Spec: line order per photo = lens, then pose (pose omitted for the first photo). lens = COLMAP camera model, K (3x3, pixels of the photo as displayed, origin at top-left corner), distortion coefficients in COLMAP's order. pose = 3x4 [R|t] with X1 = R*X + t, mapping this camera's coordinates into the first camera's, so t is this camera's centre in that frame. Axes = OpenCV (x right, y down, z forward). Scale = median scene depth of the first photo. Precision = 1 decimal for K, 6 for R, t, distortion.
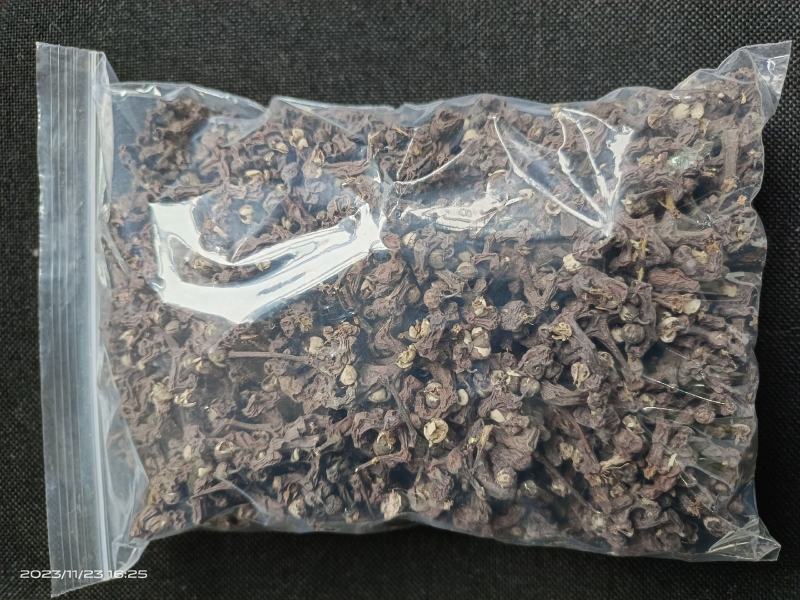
lens RADIAL K [[573.9, 0, 400.0], [0, 573.9, 300.0], [0, 0, 1]] dist [-0.010359, -0.000481]
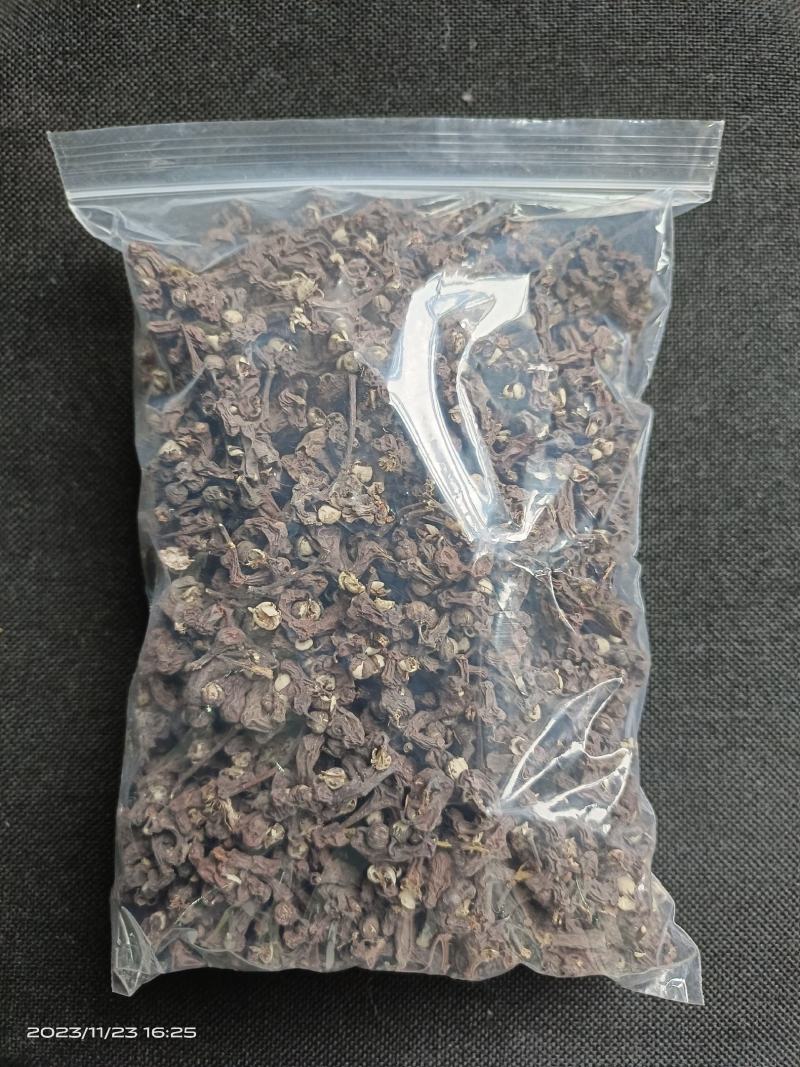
lens RADIAL K [[765.5, 0, 400.0], [0, 765.5, 533.5], [0, 0, 1]] dist [-0.010359, -0.000481]
pose [[-0.001450, 0.998749, 0.049974, -0.115197], [-0.999935, -0.000881, -0.011408, 0.035709], [-0.011350, -0.049988, 0.998685, -0.154564]]
